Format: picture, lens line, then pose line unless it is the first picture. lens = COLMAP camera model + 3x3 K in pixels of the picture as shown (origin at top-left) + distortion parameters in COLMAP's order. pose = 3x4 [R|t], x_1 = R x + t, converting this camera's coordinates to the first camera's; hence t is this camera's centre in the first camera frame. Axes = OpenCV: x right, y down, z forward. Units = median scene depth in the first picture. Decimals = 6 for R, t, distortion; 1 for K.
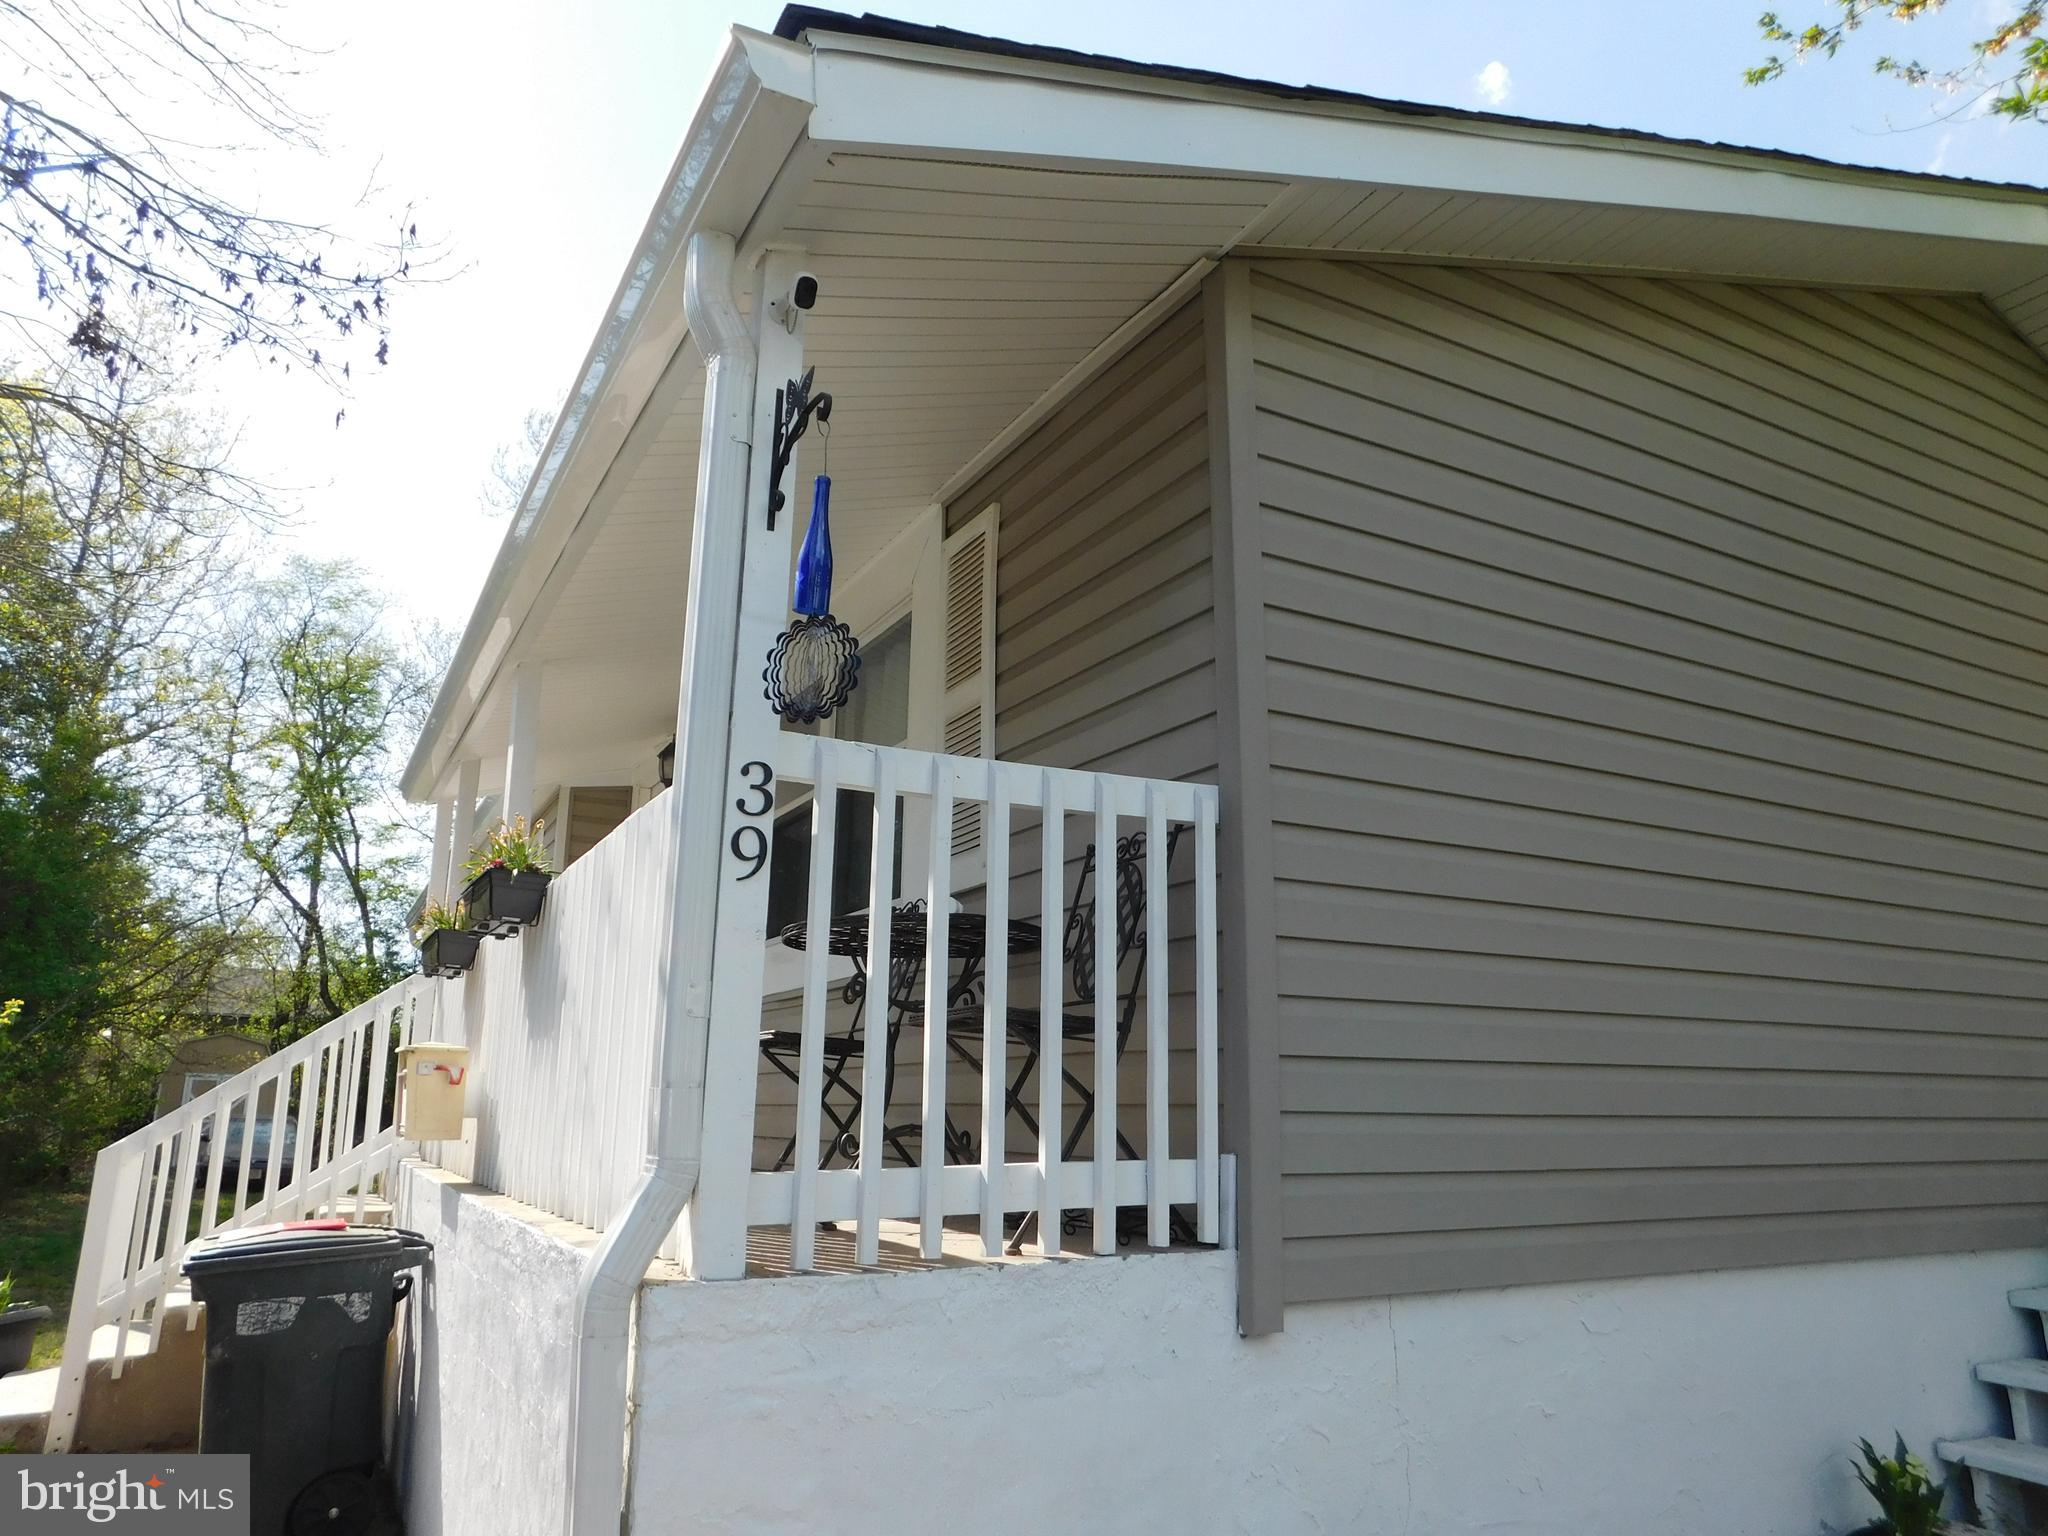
lens RADIAL K [[1371.3, 0, 1026.8], [0, 1371.3, 765.1], [0, 0, 1]] dist [-0.065643, 0.055789]
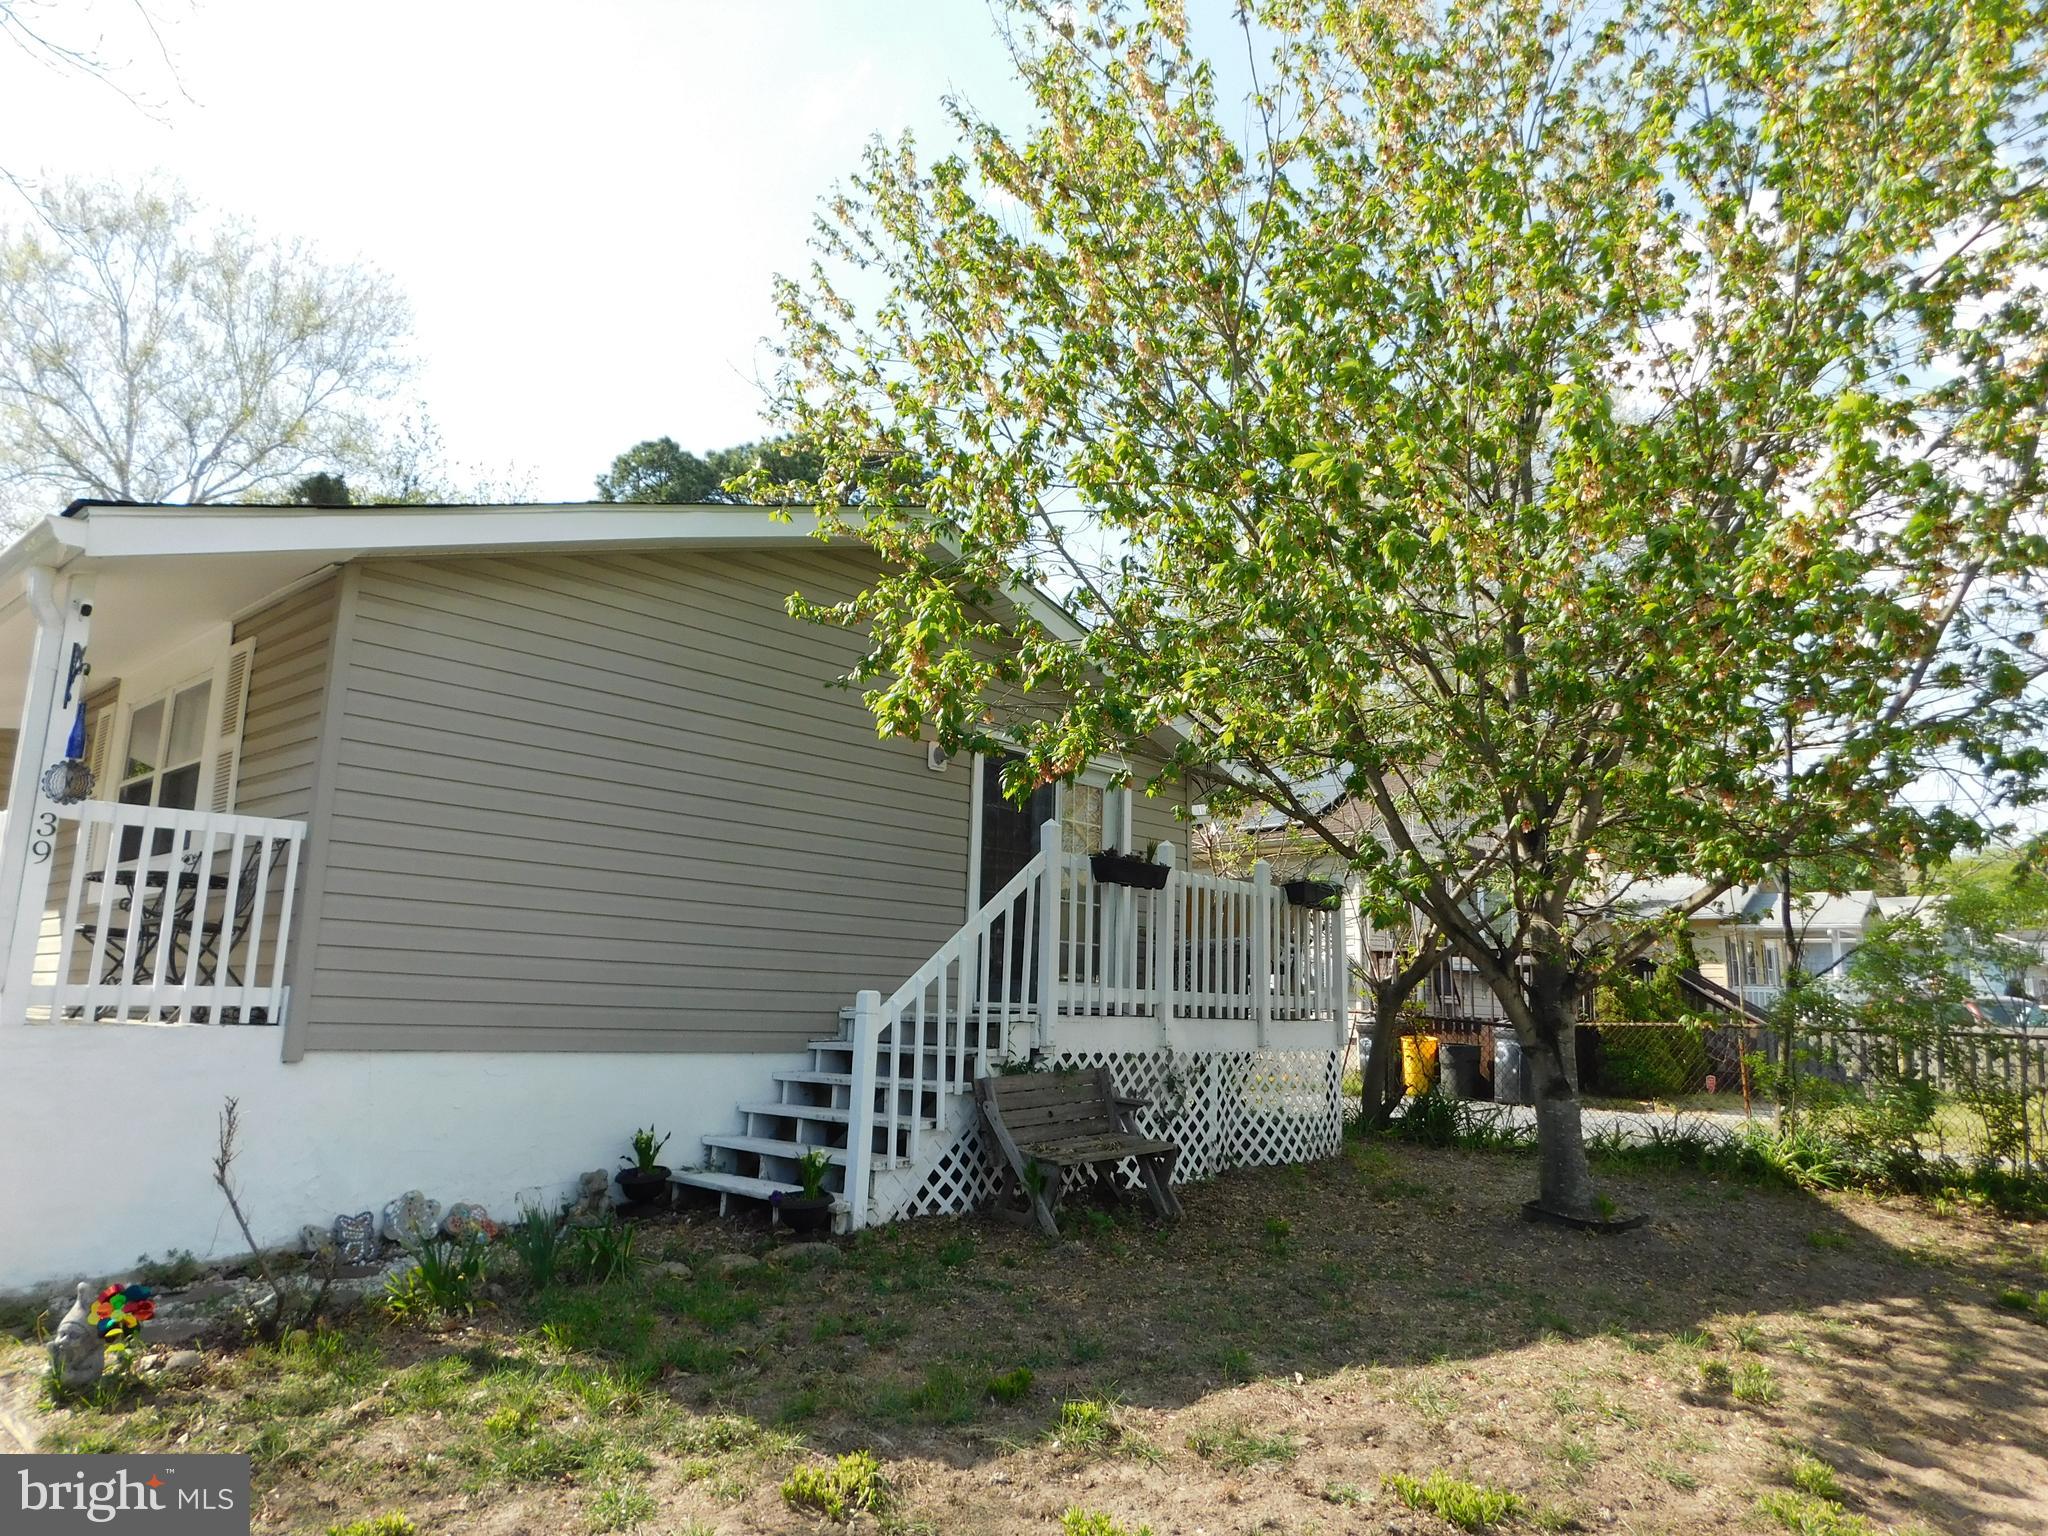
lens RADIAL K [[1371.3, 0, 1026.8], [0, 1371.3, 765.1], [0, 0, 1]] dist [-0.065643, 0.055789]
pose [[0.943760, 0.072124, 0.322667, 0.573463], [-0.095077, 0.993898, 0.055927, -0.335906], [-0.316665, -0.083460, 0.944859, -1.539367]]
